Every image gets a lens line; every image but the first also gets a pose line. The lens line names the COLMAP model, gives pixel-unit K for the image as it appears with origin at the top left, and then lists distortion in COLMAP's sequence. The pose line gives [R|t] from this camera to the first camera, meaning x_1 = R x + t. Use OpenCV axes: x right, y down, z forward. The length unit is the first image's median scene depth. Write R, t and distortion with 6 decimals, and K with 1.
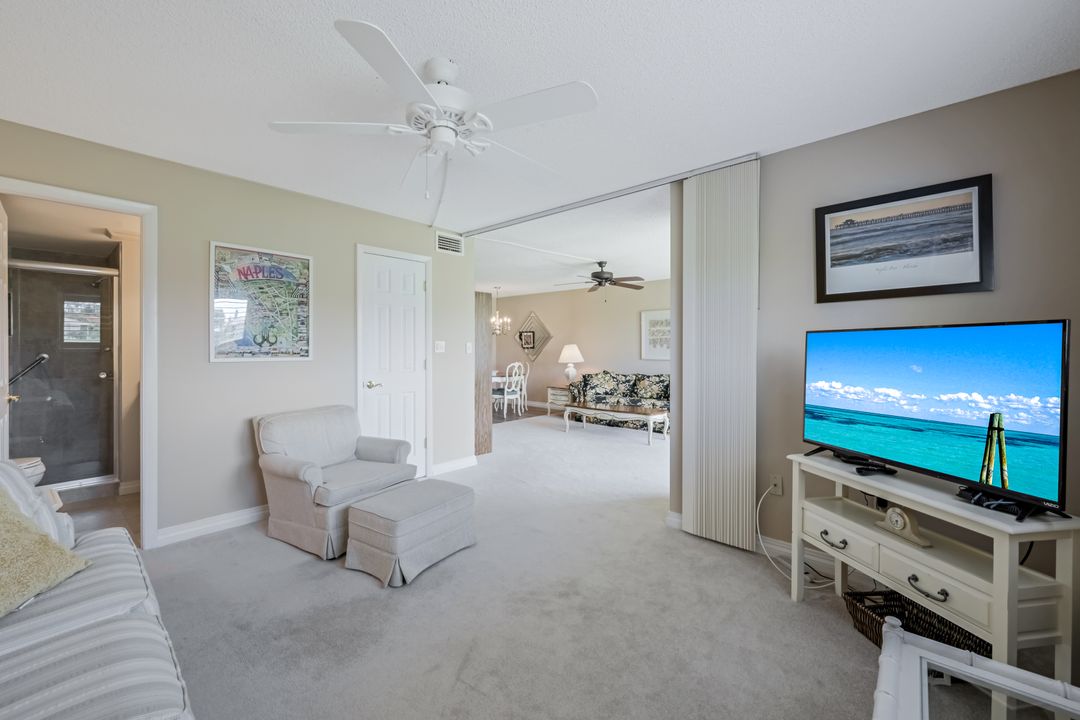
lens RADIAL K [[438.9, 0, 524.0], [0, 438.9, 351.6], [0, 0, 1]] dist [-0.001373, 0.001372]
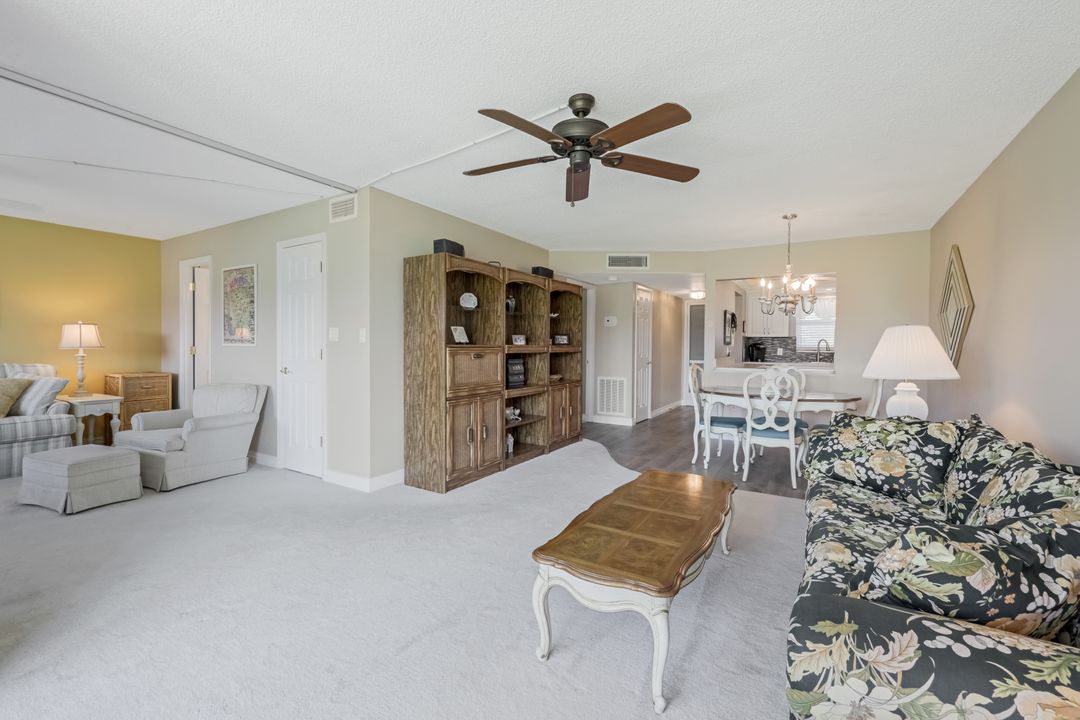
lens RADIAL K [[438.9, 0, 517.5], [0, 438.9, 361.5], [0, 0, 1]] dist [-0.001373, 0.001372]
pose [[0.191906, 0.035719, -0.980763, 0.420049], [-0.015993, 0.999319, 0.033265, 0.004837], [0.981283, 0.009302, 0.192347, 0.702812]]
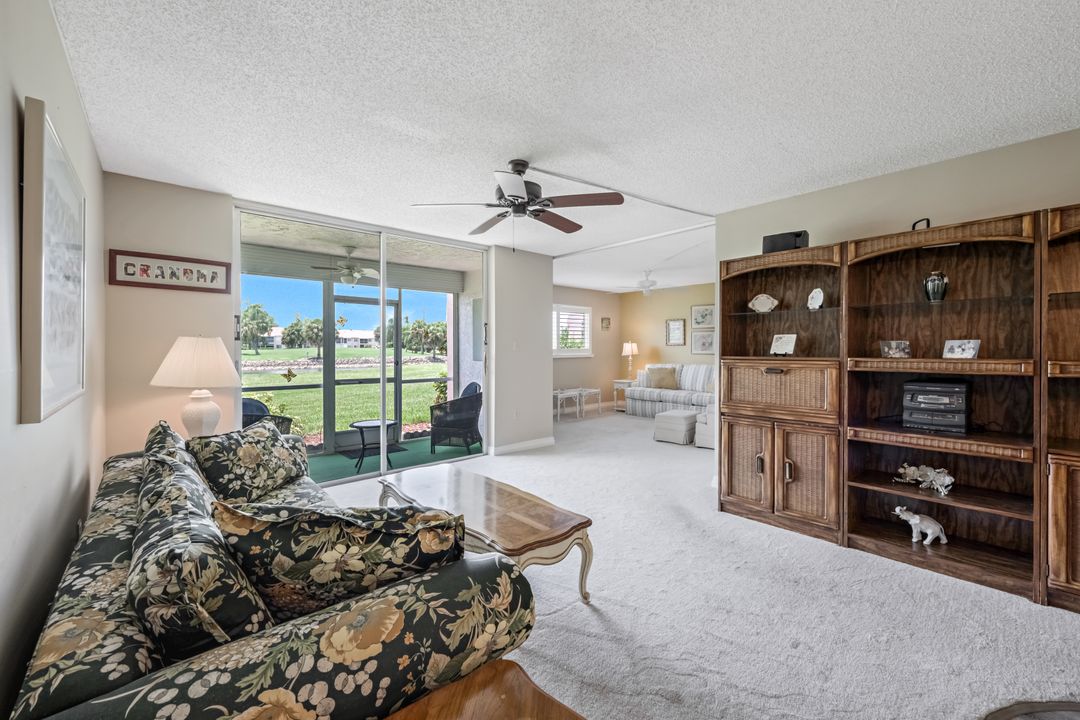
lens RADIAL K [[438.9, 0, 537.0], [0, 438.9, 350.5], [0, 0, 1]] dist [-0.001373, 0.001372]
pose [[-0.995598, -0.001512, 0.093711, 0.091561], [-0.000257, 0.999910, 0.013406, -0.008556], [-0.093723, 0.013323, -0.995509, 1.188725]]
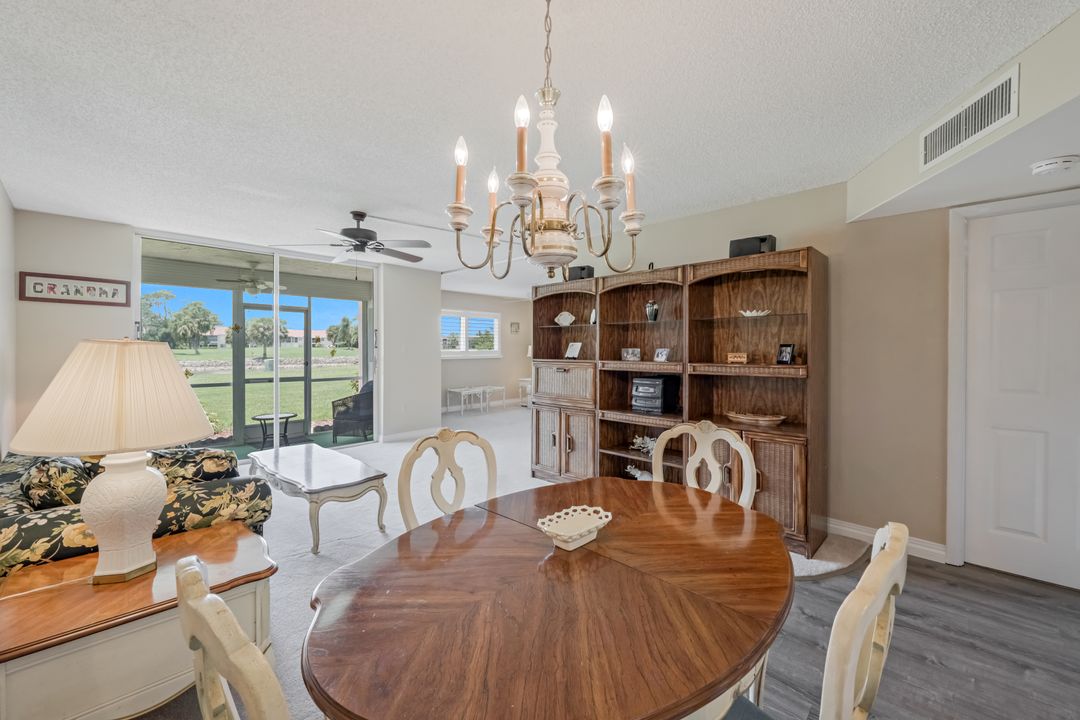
lens RADIAL K [[438.9, 0, 535.7], [0, 438.9, 352.3], [0, 0, 1]] dist [-0.001373, 0.001372]
pose [[-0.999942, -0.004181, 0.009938, -0.064902], [-0.004009, 0.999843, 0.017260, -0.015823], [-0.010009, 0.017219, -0.999802, 1.312316]]
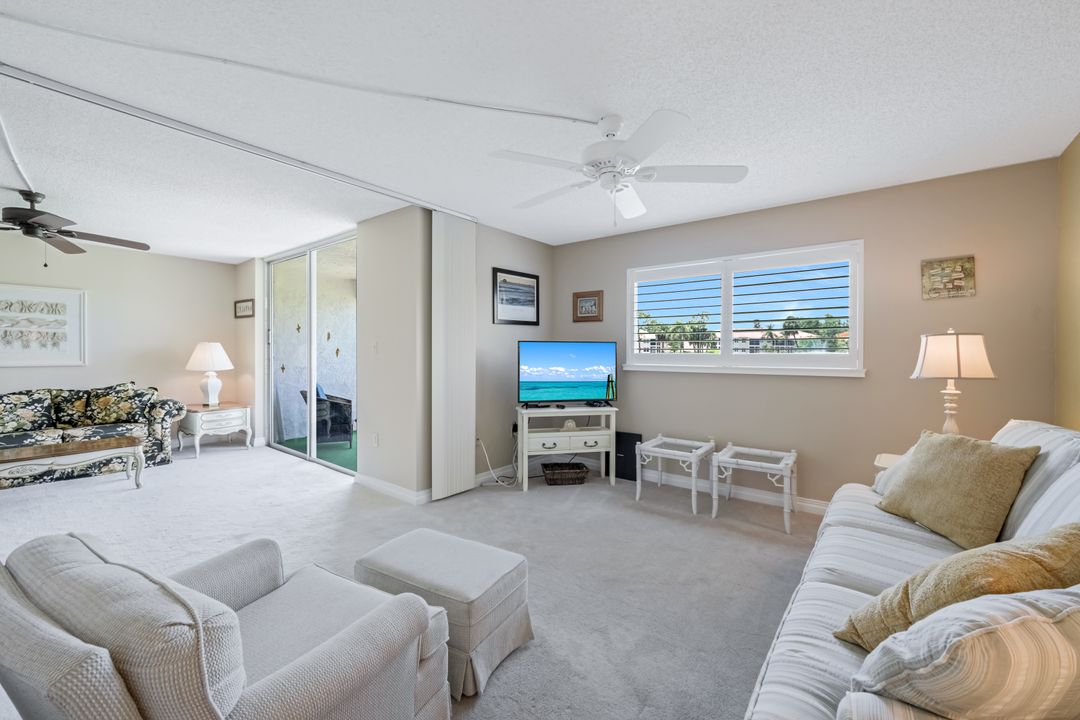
lens RADIAL K [[438.9, 0, 537.0], [0, 438.9, 354.3], [0, 0, 1]] dist [-0.001373, 0.001372]
pose [[-0.079411, -0.010662, 0.996785, -0.350810], [0.002690, 0.999937, 0.010910, -0.002922], [-0.996838, 0.003548, -0.079378, 0.329196]]
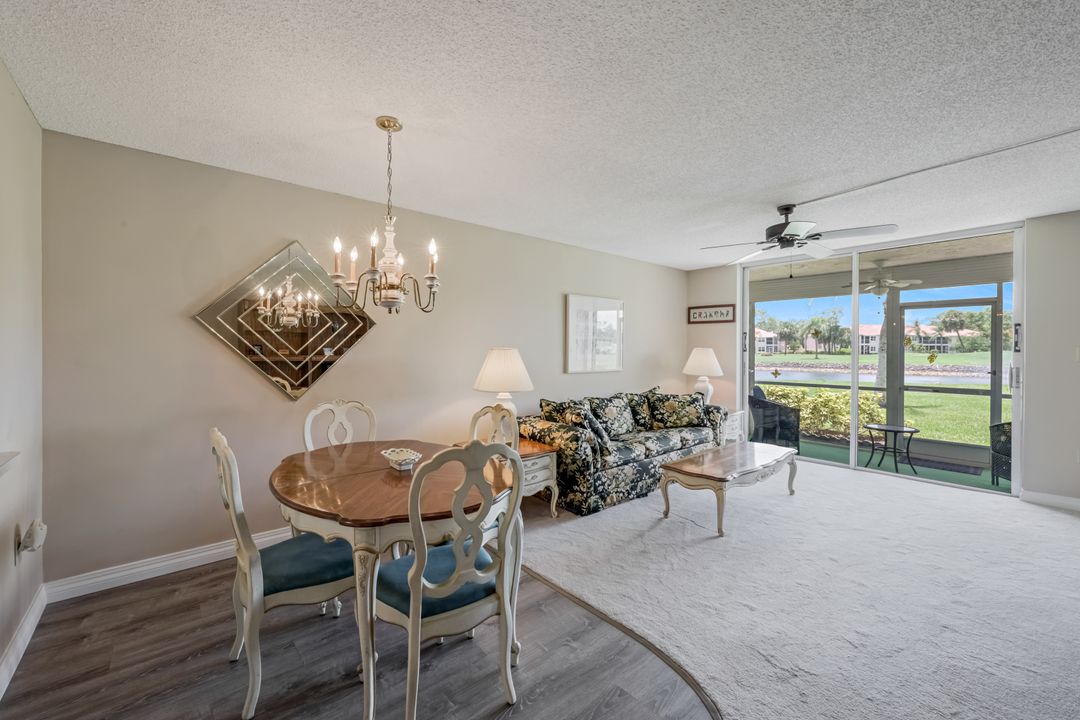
lens RADIAL K [[438.9, 0, 532.2], [0, 438.9, 357.0], [0, 0, 1]] dist [-0.001373, 0.001372]
pose [[0.112737, -0.016180, 0.993493, -0.351411], [0.007353, 0.999854, 0.015449, -0.014747], [-0.993598, 0.005564, 0.112839, 1.028677]]
